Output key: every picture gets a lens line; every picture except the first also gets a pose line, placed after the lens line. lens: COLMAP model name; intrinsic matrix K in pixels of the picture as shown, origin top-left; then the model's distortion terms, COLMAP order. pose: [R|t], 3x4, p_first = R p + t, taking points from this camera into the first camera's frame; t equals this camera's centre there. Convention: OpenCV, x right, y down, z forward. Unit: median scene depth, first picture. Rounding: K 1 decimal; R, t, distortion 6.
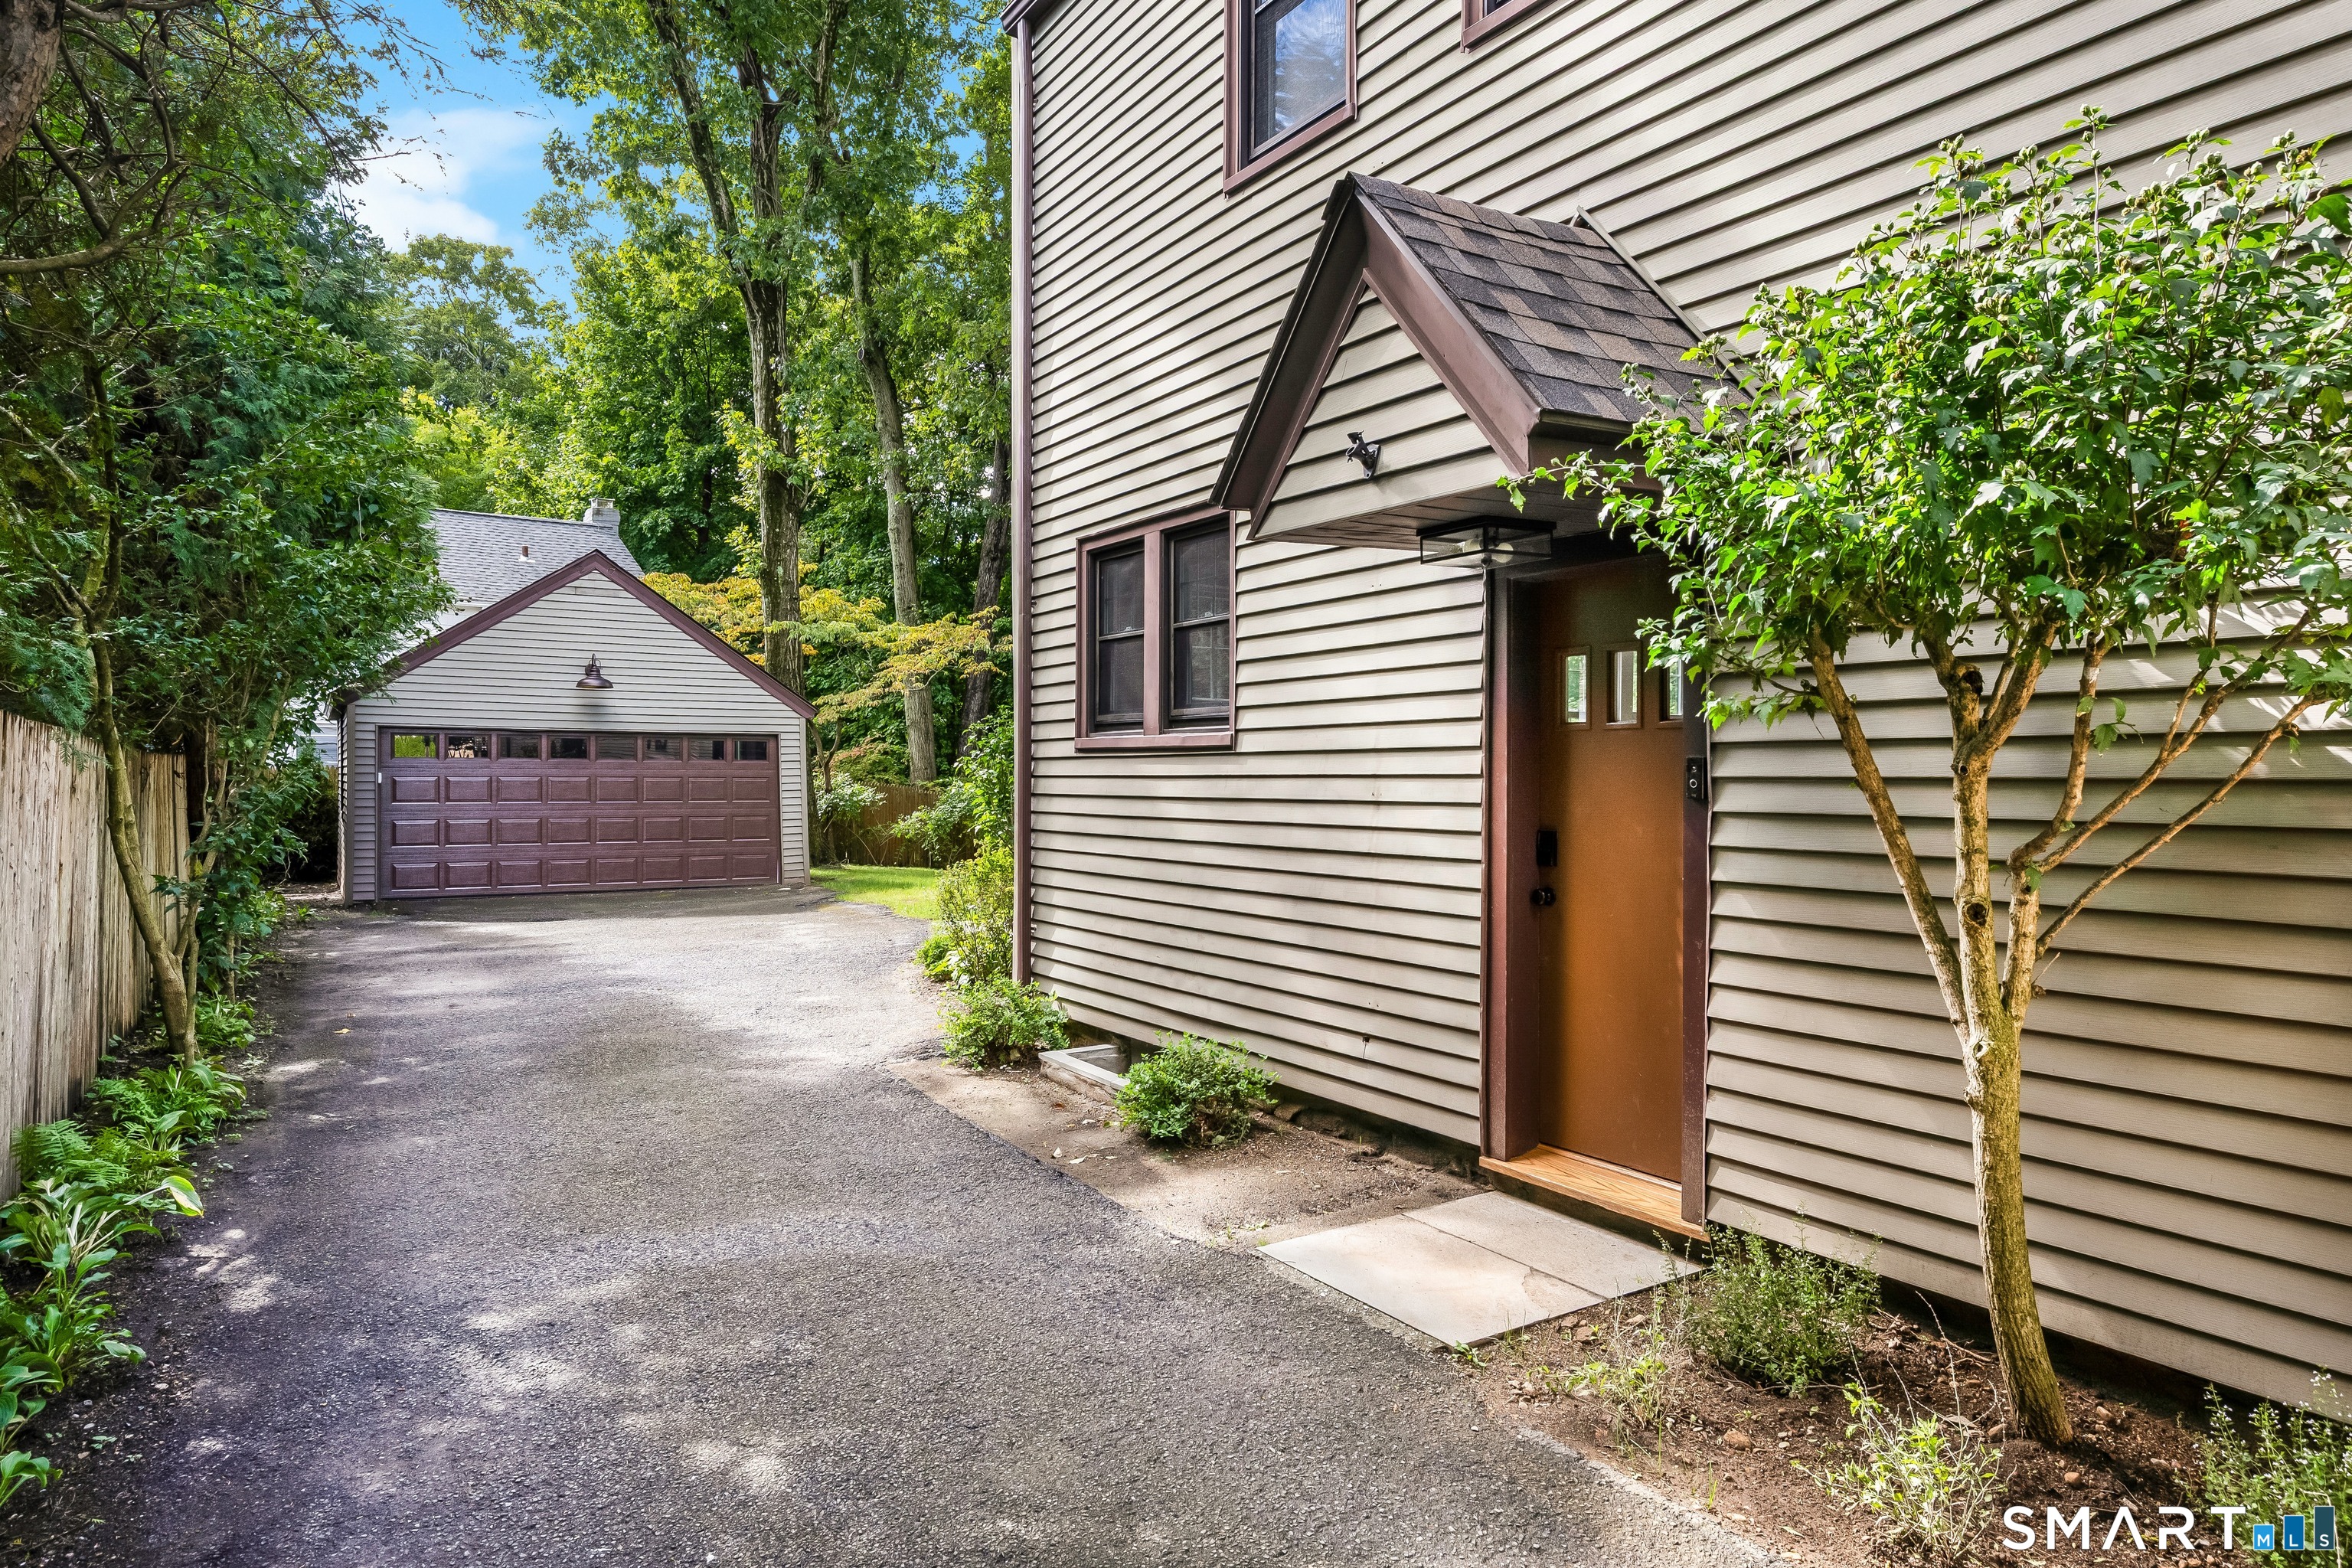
lens RADIAL K [[1429.6, 0, 1179.3], [0, 1429.6, 767.6], [0, 0, 1]] dist [-0.006740, -0.000589]
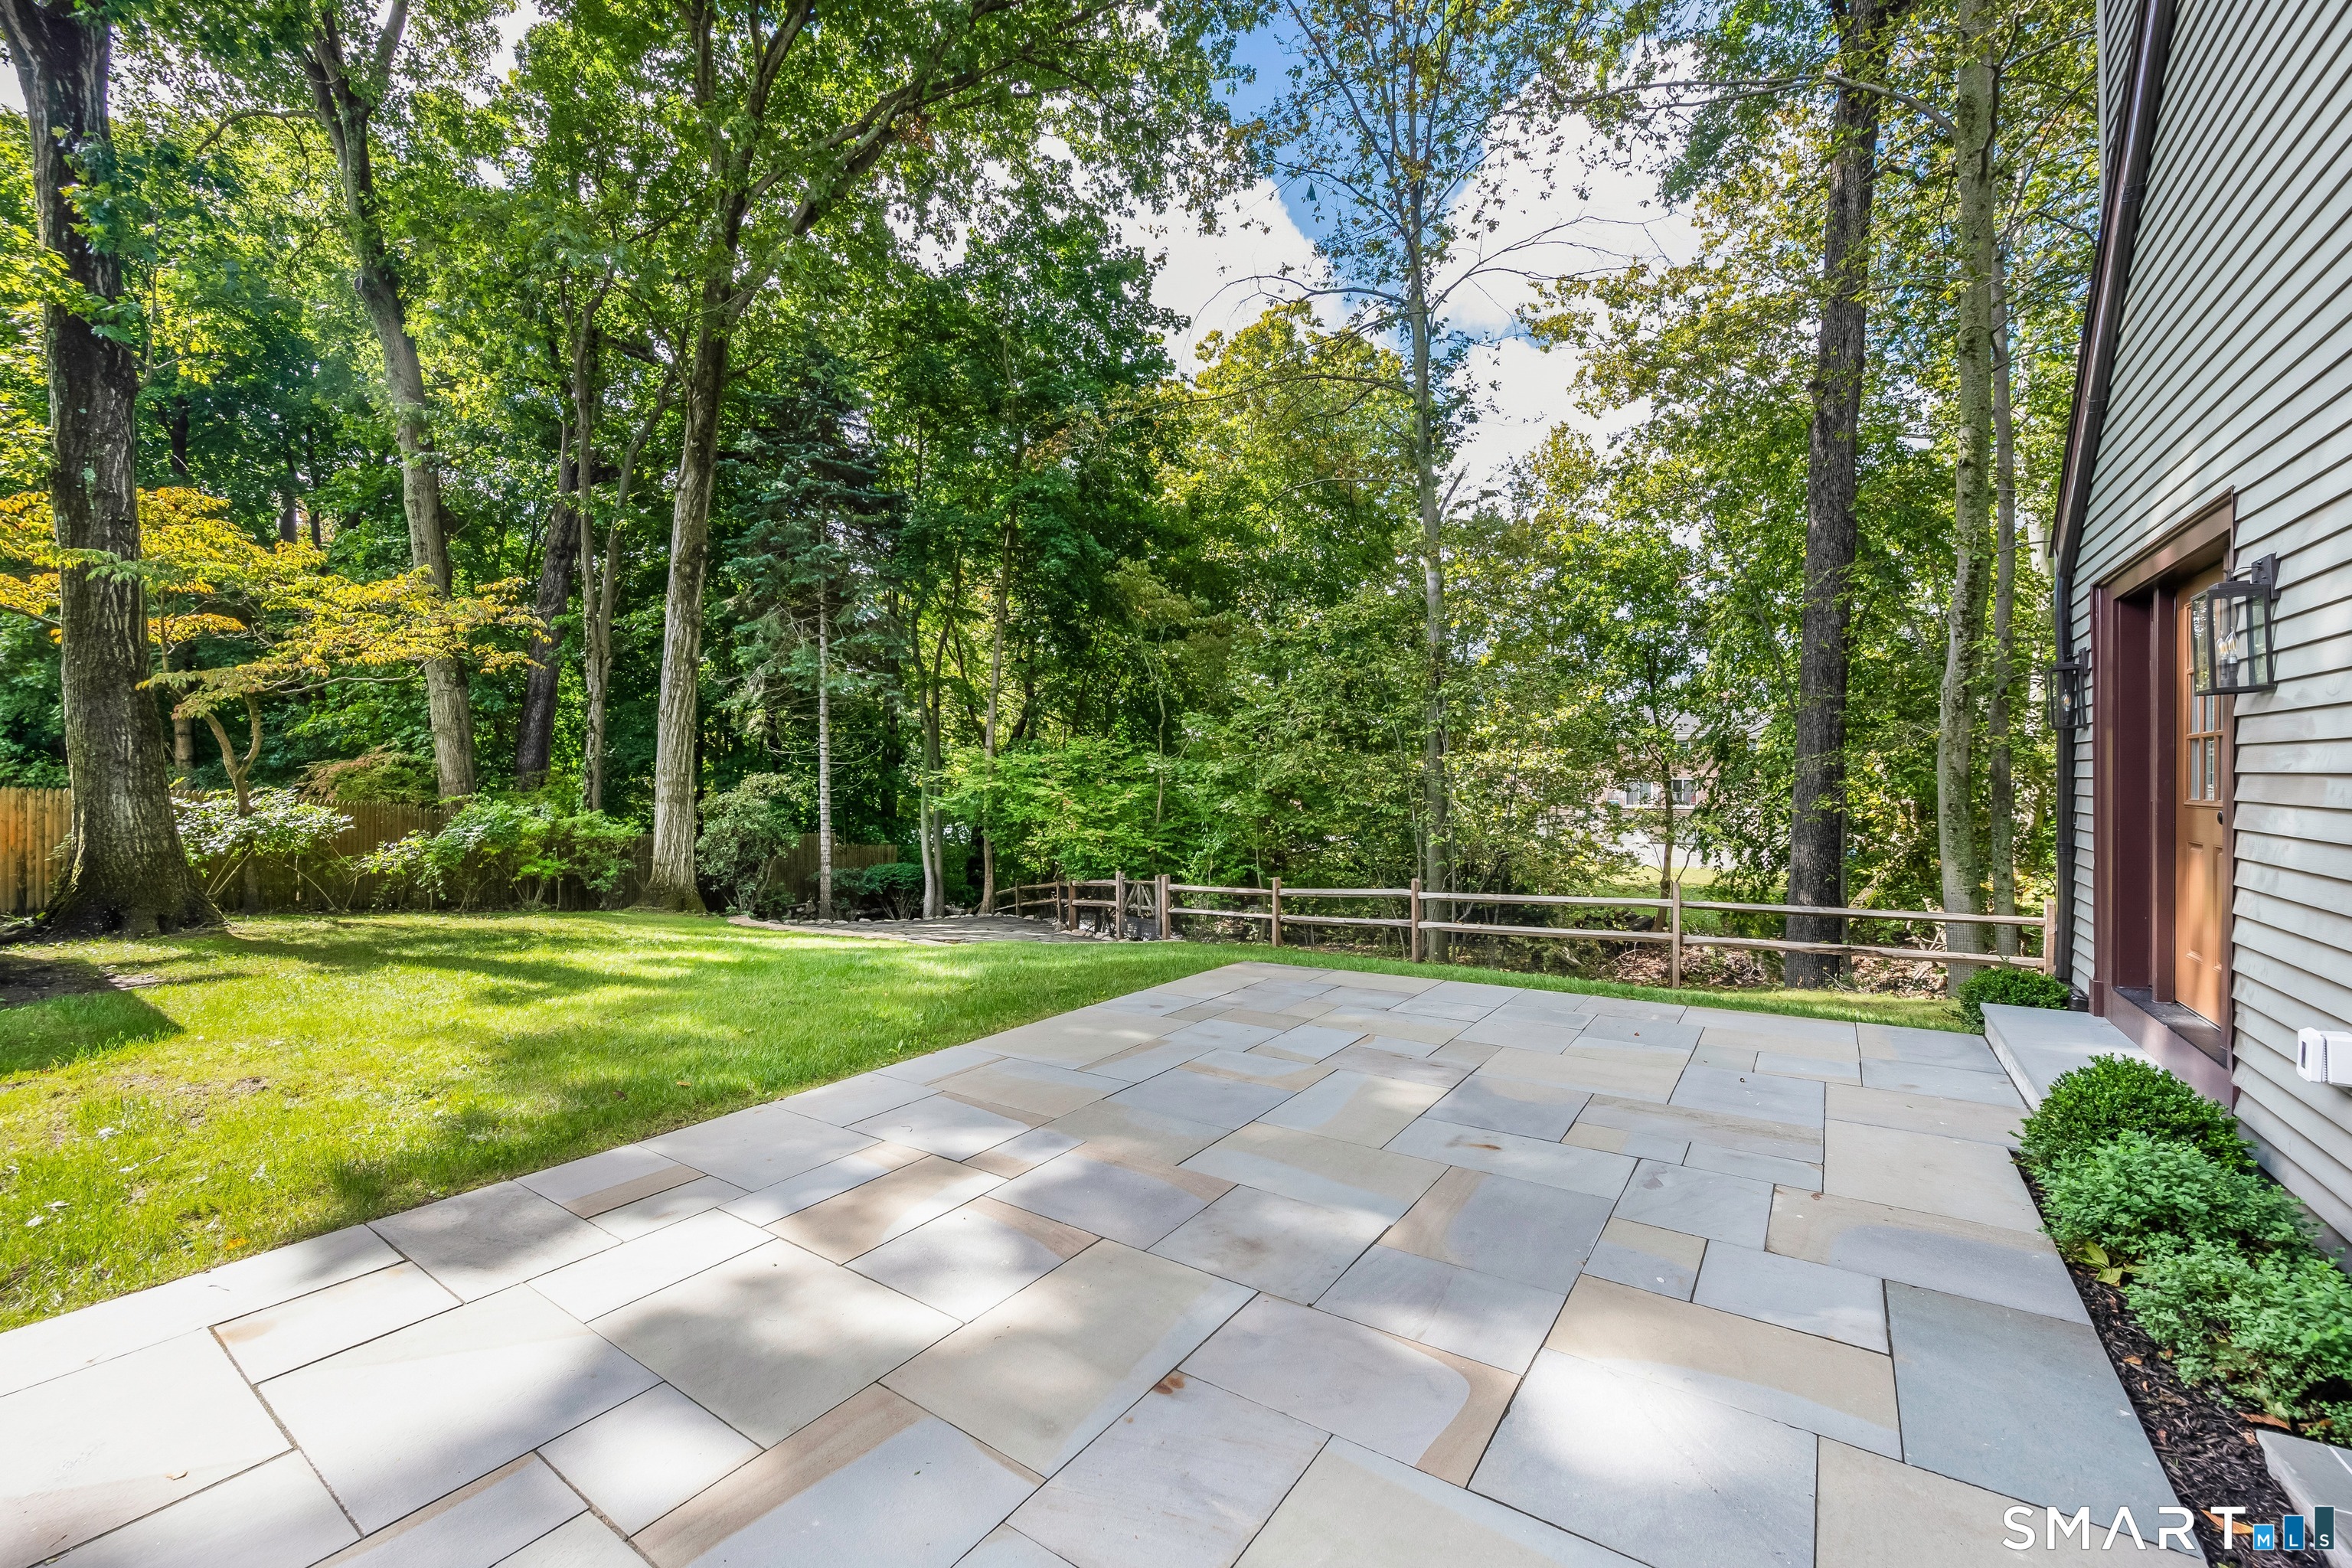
lens RADIAL K [[925.7, 0, 1177.3], [0, 925.7, 784.9], [0, 0, 1]] dist [0.001428, 0.000017]
pose [[0.915919, -0.004649, 0.401337, -0.001716], [0.001624, 0.999968, 0.007876, -0.001725], [-0.401361, -0.006562, 0.915897, 0.329137]]
